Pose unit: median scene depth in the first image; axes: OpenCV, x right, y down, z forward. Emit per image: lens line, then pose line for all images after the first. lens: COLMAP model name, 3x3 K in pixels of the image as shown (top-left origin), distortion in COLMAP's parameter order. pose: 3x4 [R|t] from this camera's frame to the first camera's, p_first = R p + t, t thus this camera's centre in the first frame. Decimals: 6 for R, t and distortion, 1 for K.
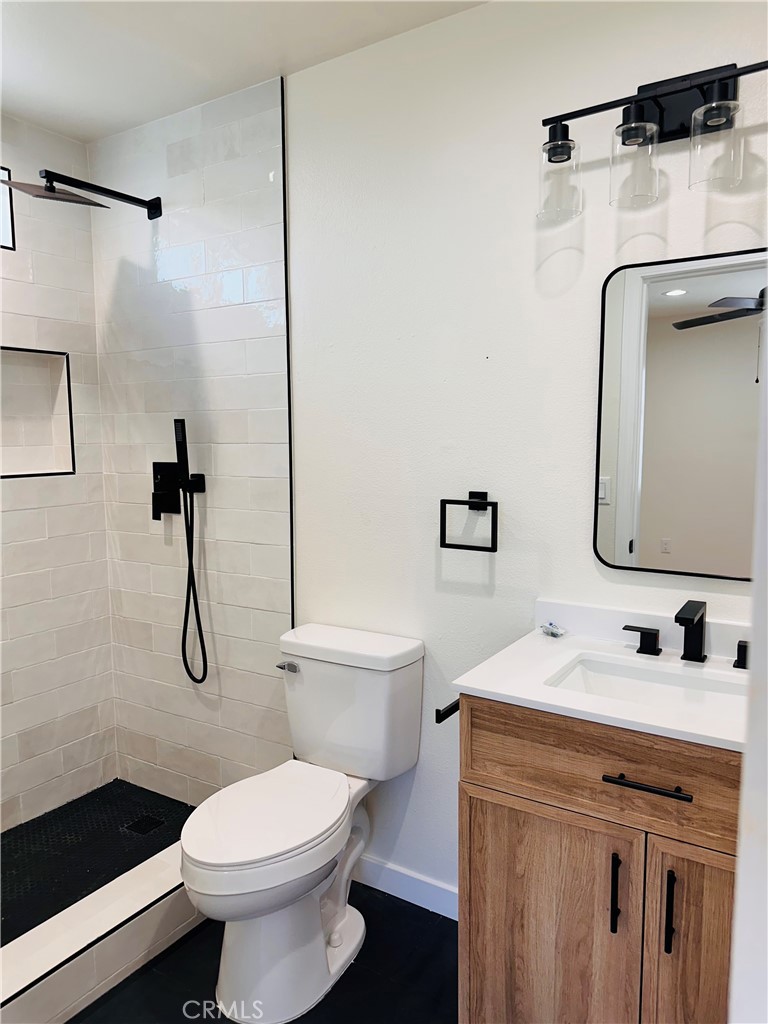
lens RADIAL K [[726.1, 0, 380.8], [0, 726.1, 516.7], [0, 0, 1]] dist [0.013633, -0.010038]
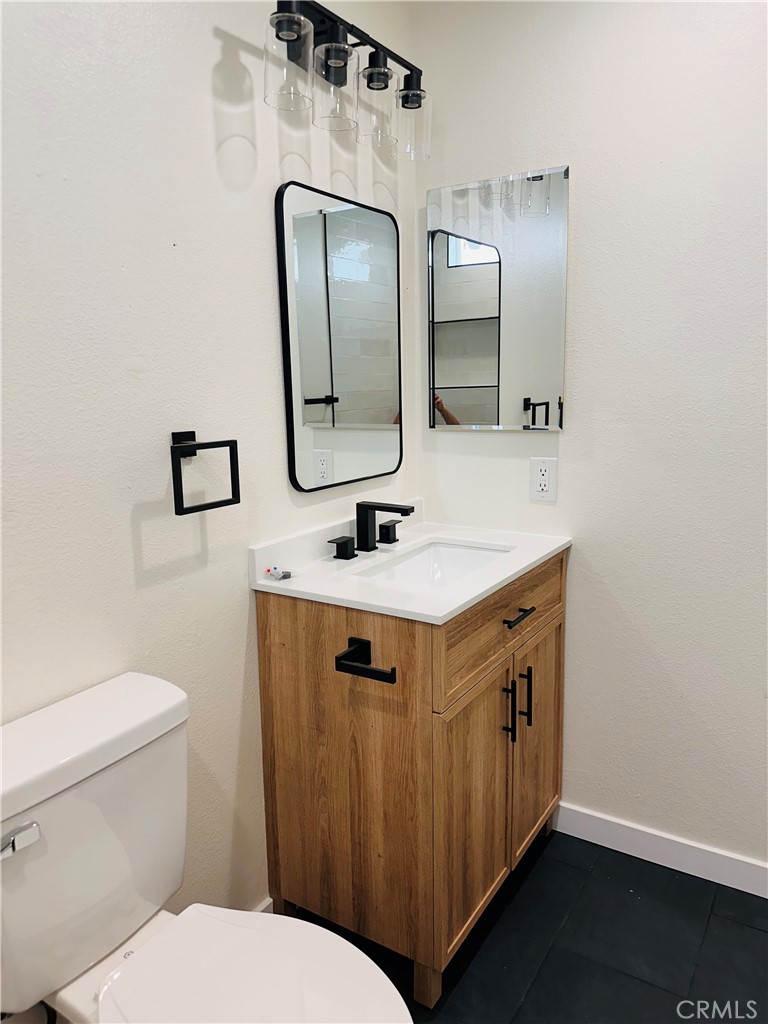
lens RADIAL K [[726.1, 0, 385.2], [0, 726.1, 506.2], [0, 0, 1]] dist [0.013633, -0.010038]
pose [[-0.008636, -0.165173, 0.986227, -0.467406], [0.139595, 0.976407, 0.164751, -0.041418], [-0.990171, 0.139095, 0.014625, 0.615217]]
